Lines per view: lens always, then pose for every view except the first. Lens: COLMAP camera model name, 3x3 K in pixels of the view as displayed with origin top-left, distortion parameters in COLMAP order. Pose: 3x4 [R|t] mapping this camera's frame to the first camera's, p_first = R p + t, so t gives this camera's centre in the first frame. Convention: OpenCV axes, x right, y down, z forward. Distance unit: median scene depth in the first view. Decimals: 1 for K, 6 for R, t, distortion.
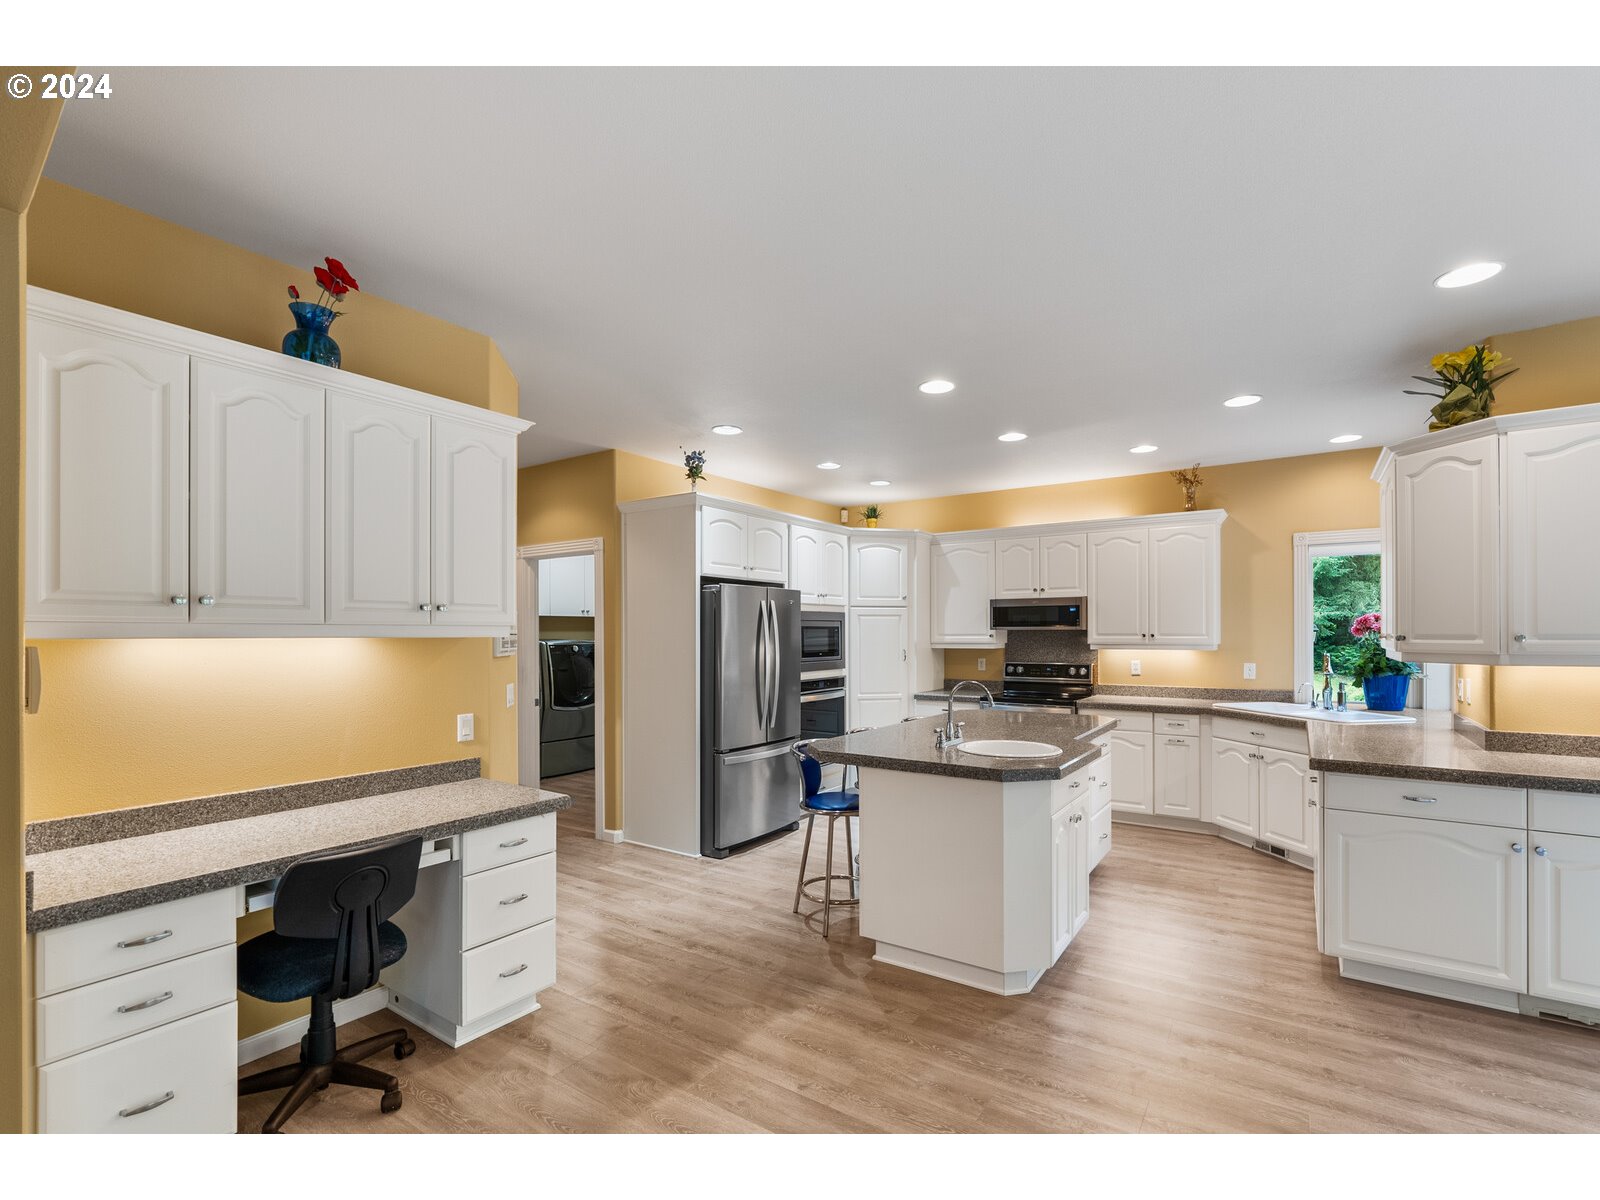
lens RADIAL K [[740.9, 0, 815.3], [0, 740.9, 633.6], [0, 0, 1]] dist [-0.000030, -0.000481]
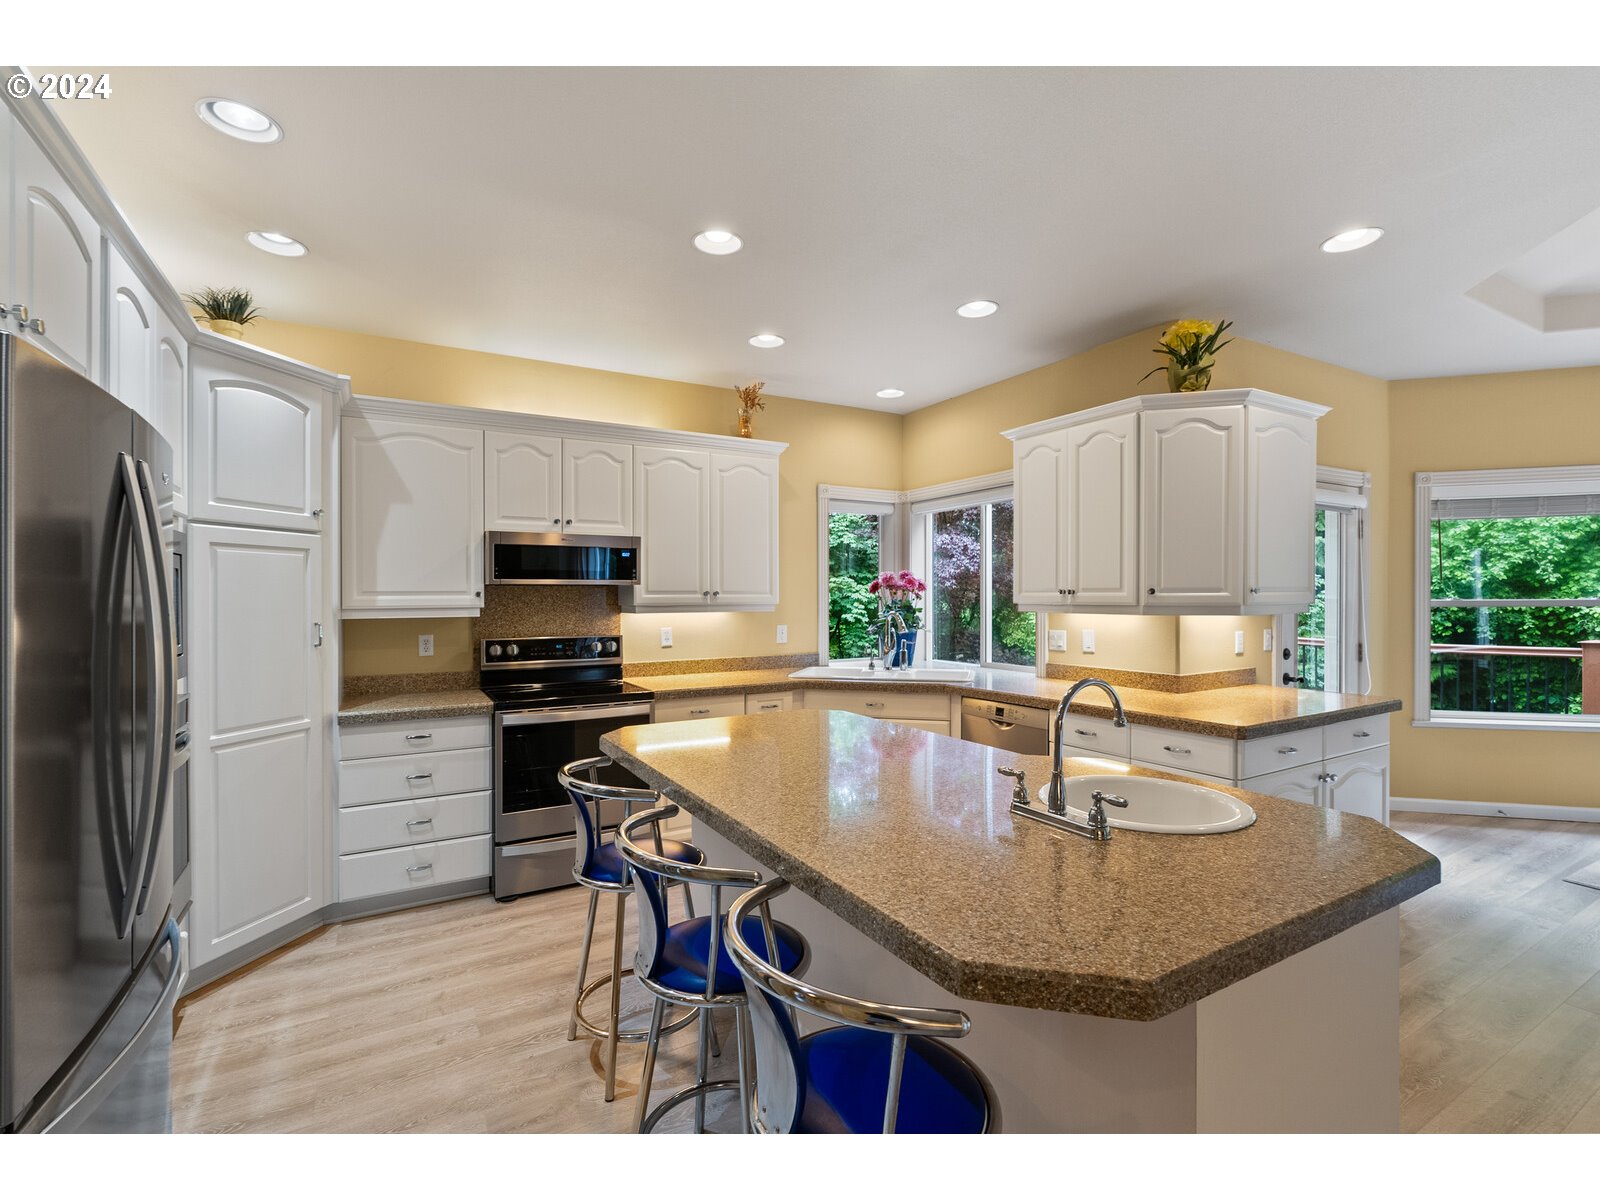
lens RADIAL K [[740.9, 0, 811.4], [0, 740.9, 599.5], [0, 0, 1]] dist [-0.000030, -0.000481]
pose [[0.444501, -0.005203, 0.895763, -0.186957], [0.003148, 0.999986, 0.004247, 0.006041], [-0.895773, 0.000932, 0.444511, 0.590946]]
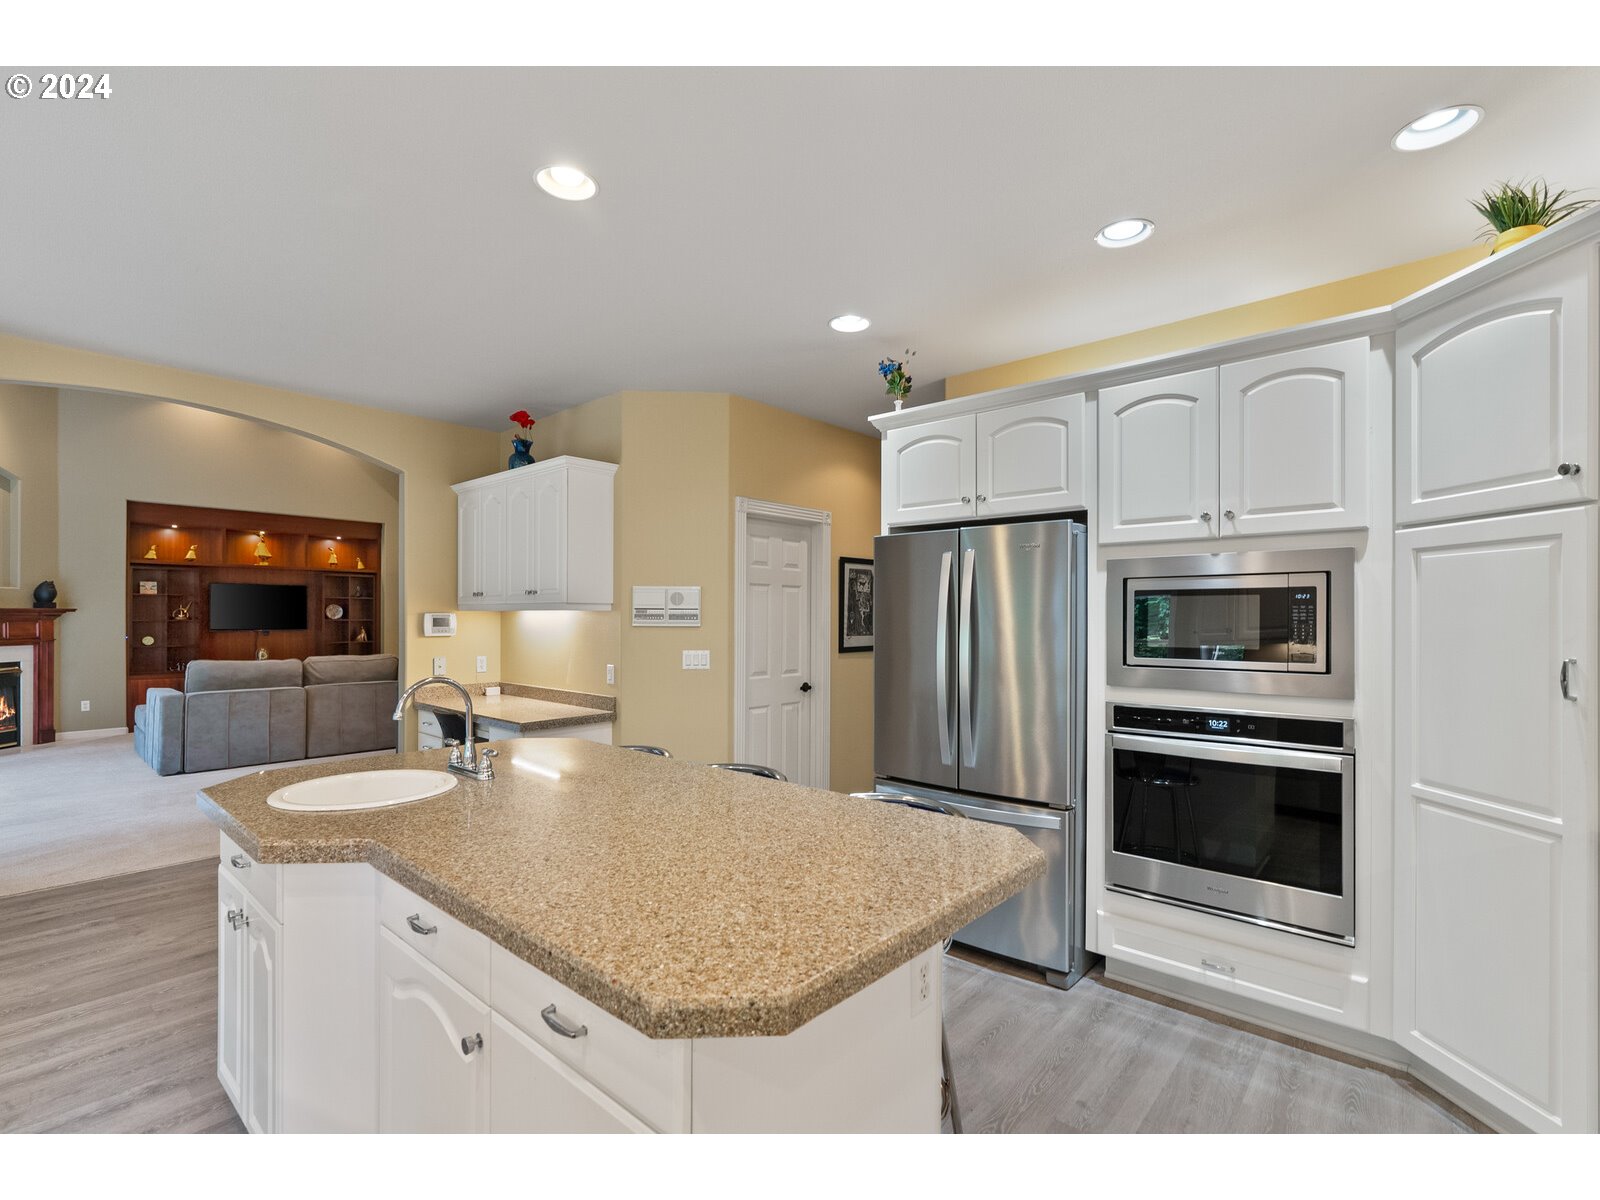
lens RADIAL K [[740.9, 0, 800.5], [0, 740.9, 616.3], [0, 0, 1]] dist [-0.000030, -0.000481]
pose [[-0.144296, 0.001297, -0.989534, 0.498474], [-0.002889, 0.999994, 0.001732, 0.006402], [0.989530, 0.003109, -0.144292, 0.879157]]
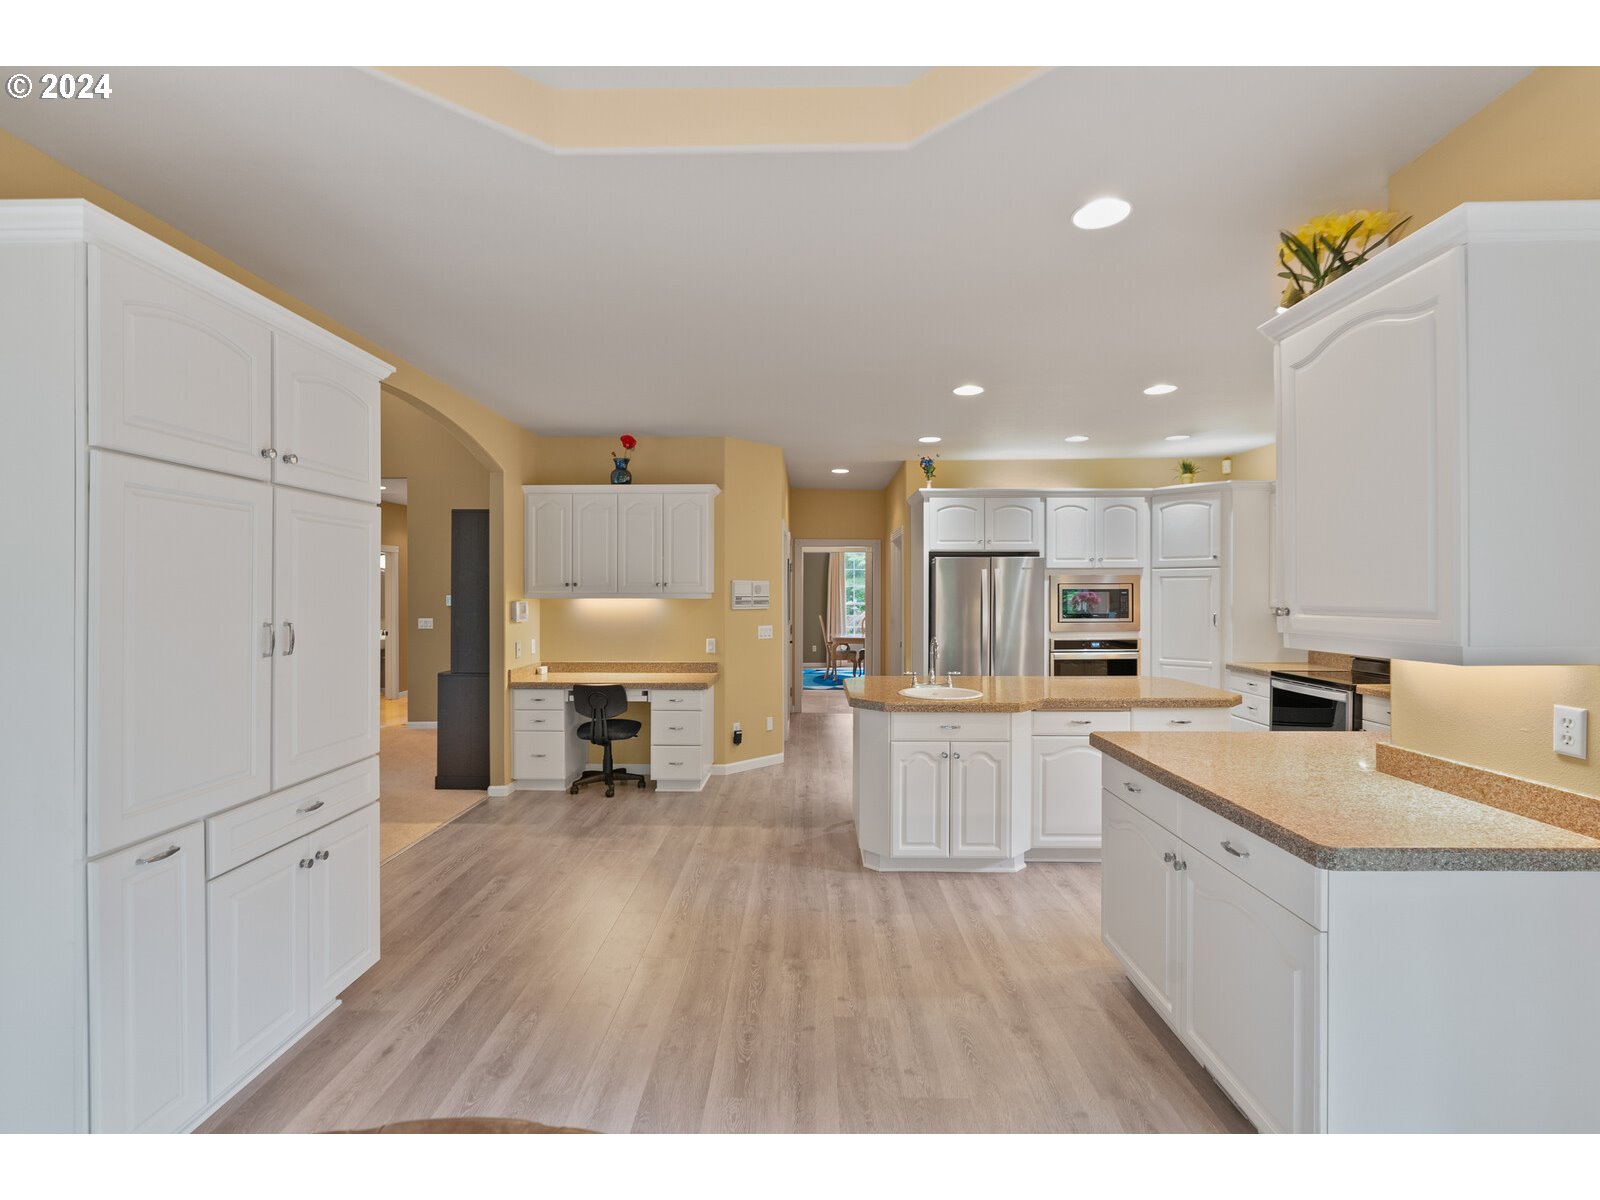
lens RADIAL K [[740.9, 0, 801.9], [0, 740.9, 593.6], [0, 0, 1]] dist [-0.000030, -0.000481]
pose [[0.540765, 0.002767, -0.841169, 0.708279], [0.000543, 0.999993, 0.003639, -0.008145], [0.841174, -0.002425, 0.540759, 0.092132]]
